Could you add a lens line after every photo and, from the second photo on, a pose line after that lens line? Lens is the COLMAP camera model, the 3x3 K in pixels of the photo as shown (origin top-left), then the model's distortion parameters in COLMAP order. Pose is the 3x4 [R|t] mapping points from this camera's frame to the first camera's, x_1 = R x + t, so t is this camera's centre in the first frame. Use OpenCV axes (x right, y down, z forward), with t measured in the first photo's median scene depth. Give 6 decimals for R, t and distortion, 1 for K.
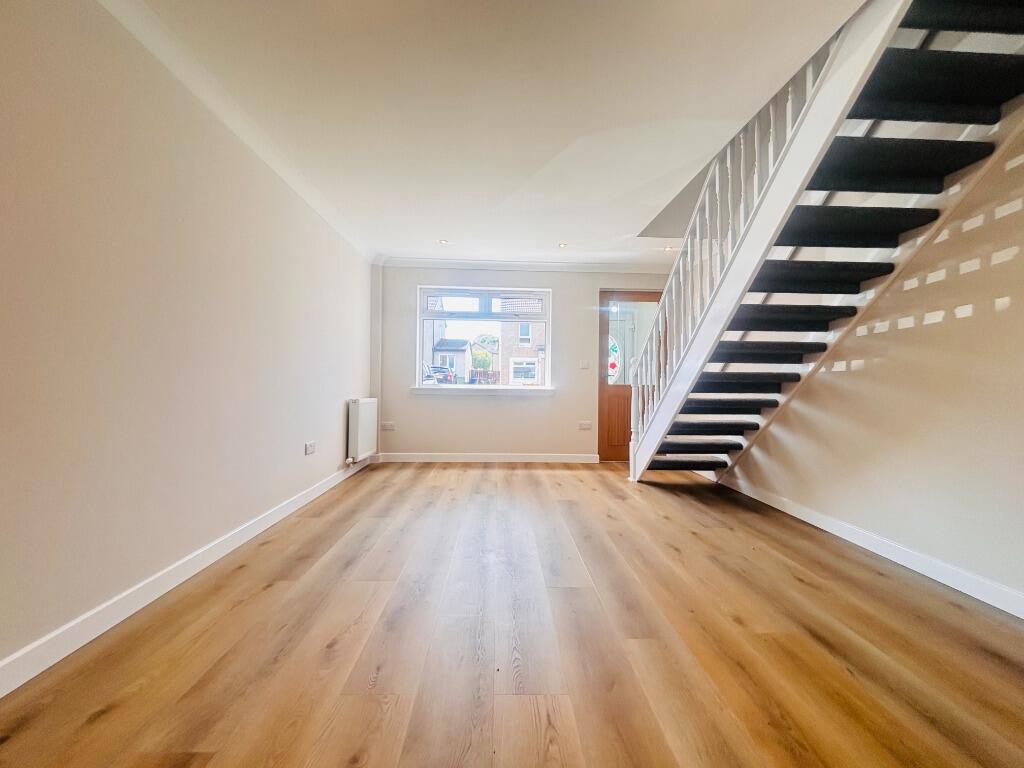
lens RADIAL K [[412.1, 0, 512.0], [0, 412.1, 384.0], [0, 0, 1]] dist [0.000728, 0.000891]
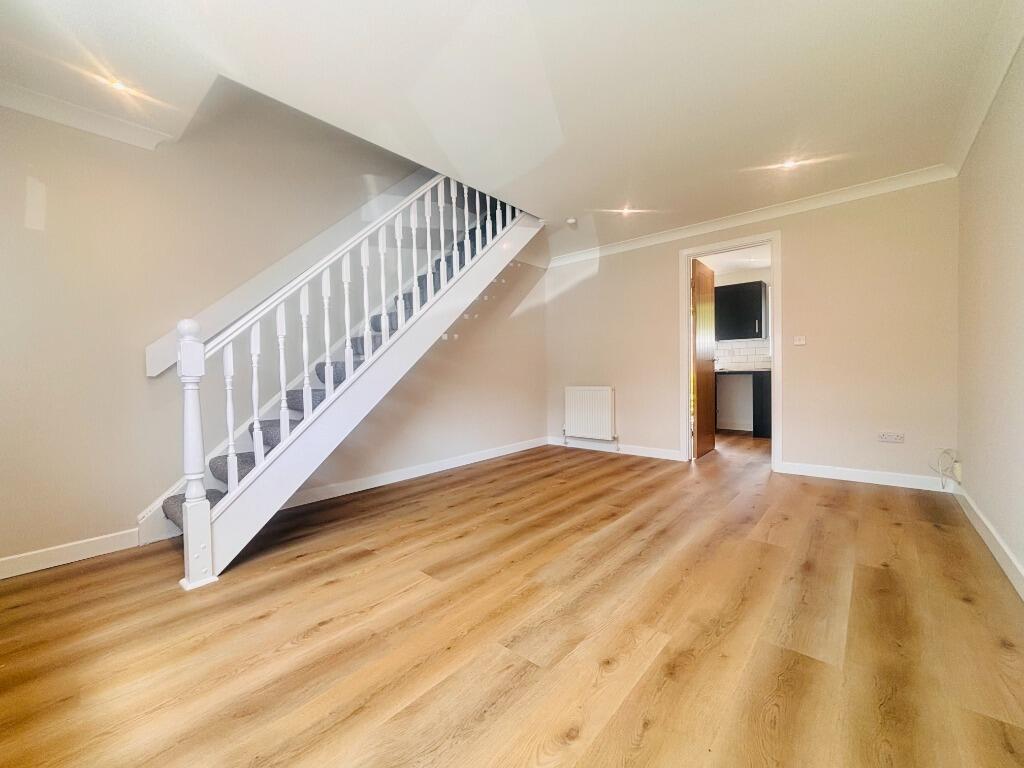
lens RADIAL K [[412.1, 0, 512.0], [0, 412.1, 384.0], [0, 0, 1]] dist [0.000728, 0.000891]
pose [[-0.726404, -0.018564, 0.687018, -0.465159], [0.013711, 0.999045, 0.041492, -0.013586], [-0.687132, 0.039560, -0.725455, 1.799144]]
